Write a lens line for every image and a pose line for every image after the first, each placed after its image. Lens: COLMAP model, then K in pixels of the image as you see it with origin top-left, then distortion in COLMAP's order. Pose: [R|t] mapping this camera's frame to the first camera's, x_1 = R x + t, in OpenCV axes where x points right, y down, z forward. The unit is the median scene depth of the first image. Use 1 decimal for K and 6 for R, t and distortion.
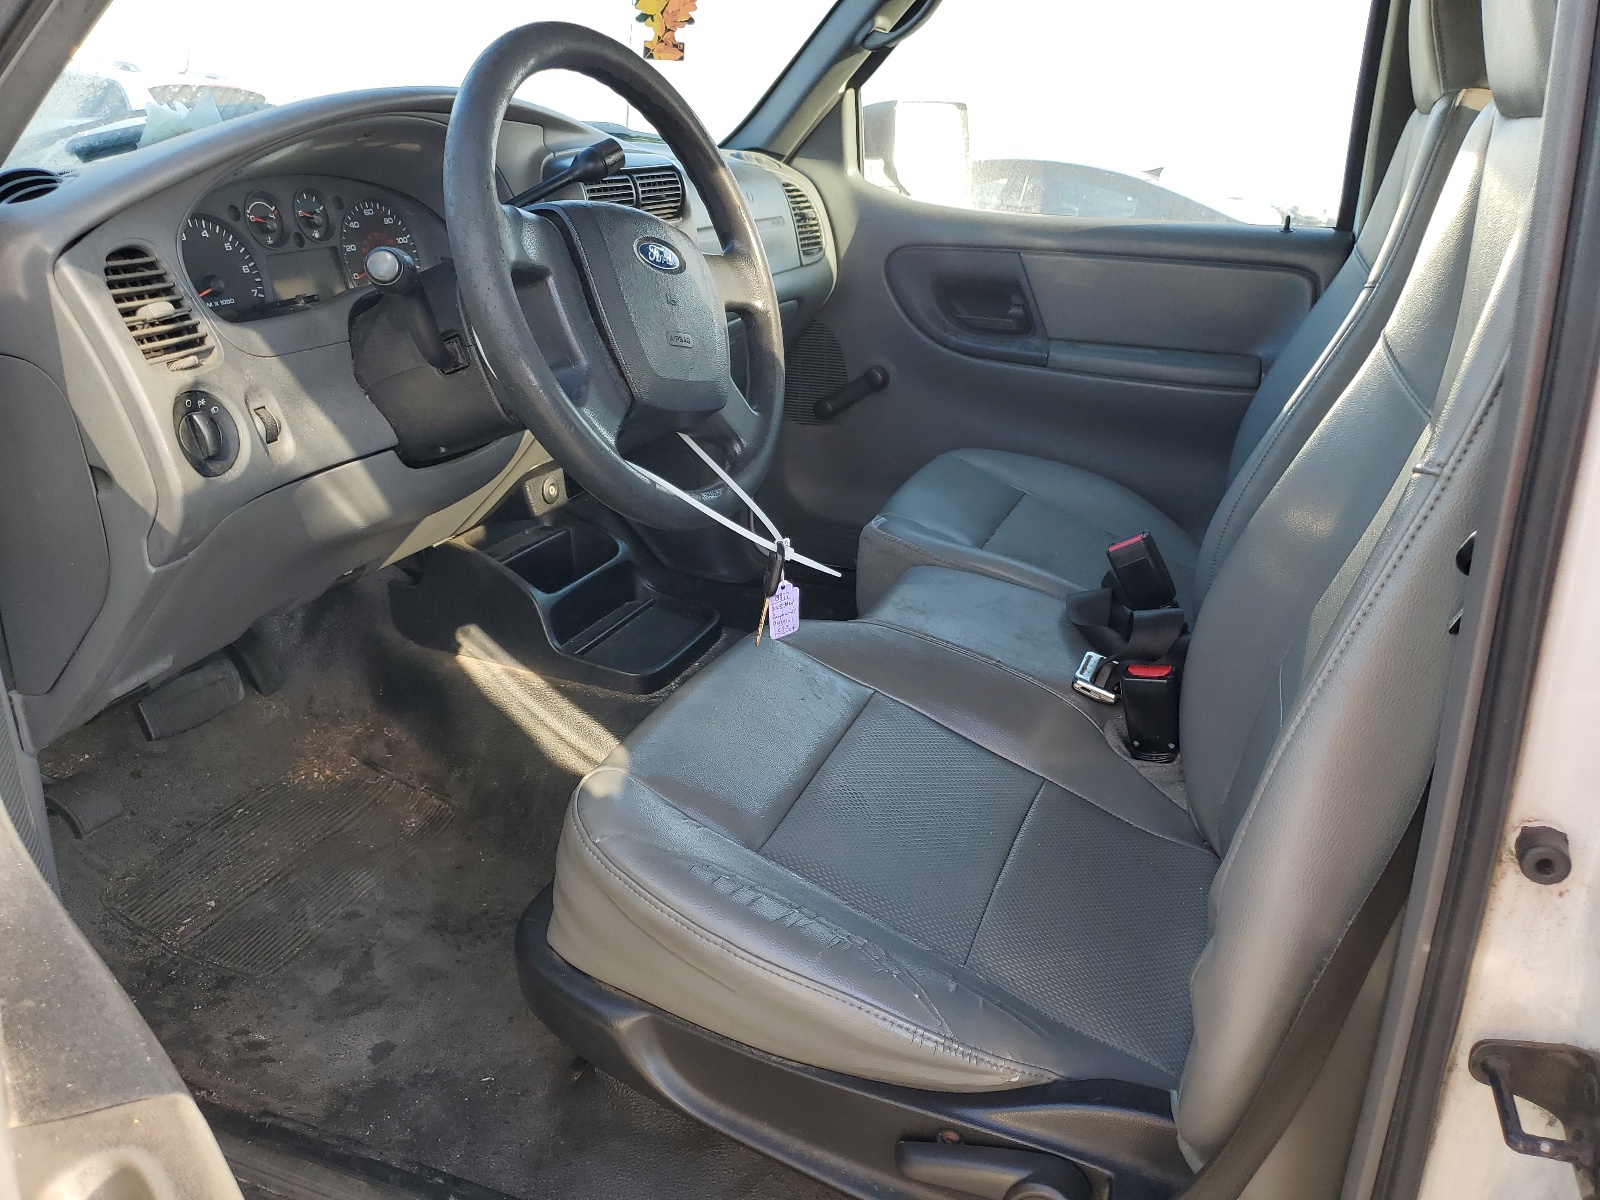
lens RADIAL K [[1302.8, 0, 800.0], [0, 1302.8, 600.0], [0, 0, 1]] dist [0.007577, 0.008032]
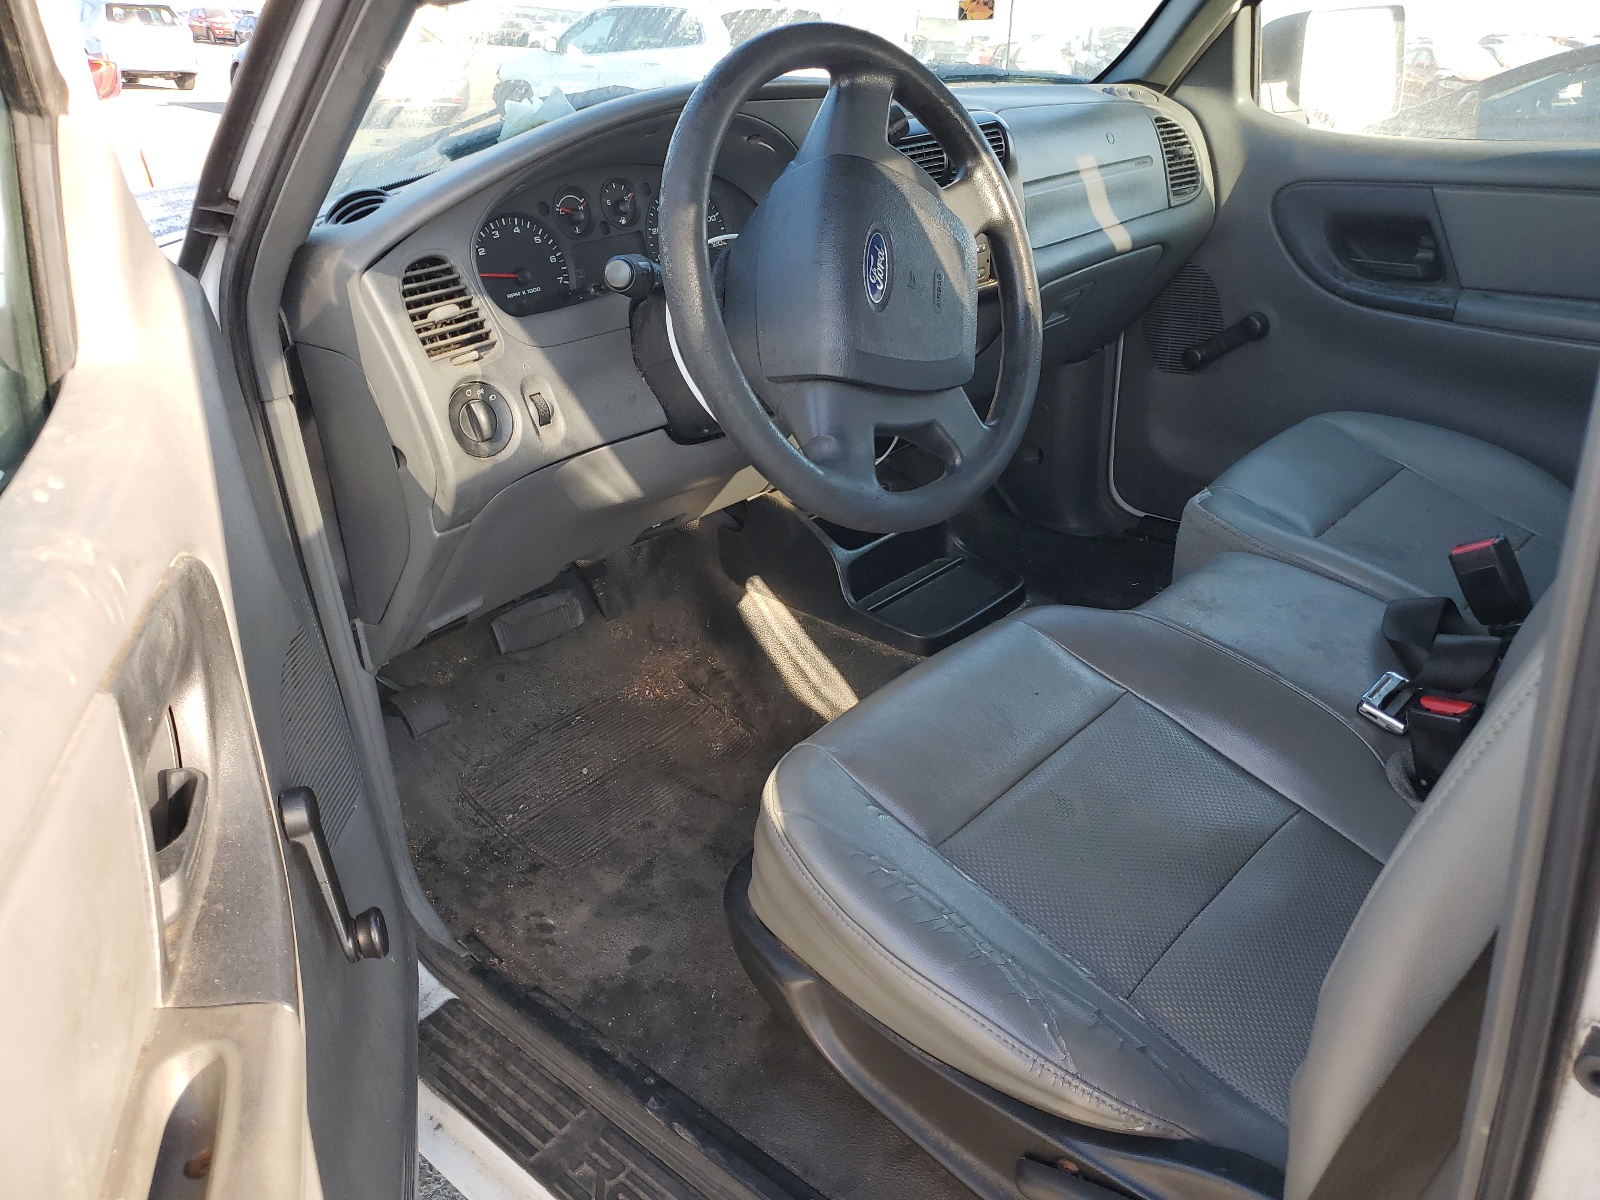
lens RADIAL K [[1303.2, 0, 800.0], [0, 1303.2, 600.0], [0, 0, 1]] dist [0.001926, -0.010606]
pose [[0.922819, 0.096766, -0.372883, 0.196874], [-0.063558, 0.992917, 0.100377, -0.081064], [0.379956, -0.068930, 0.922433, 0.027149]]
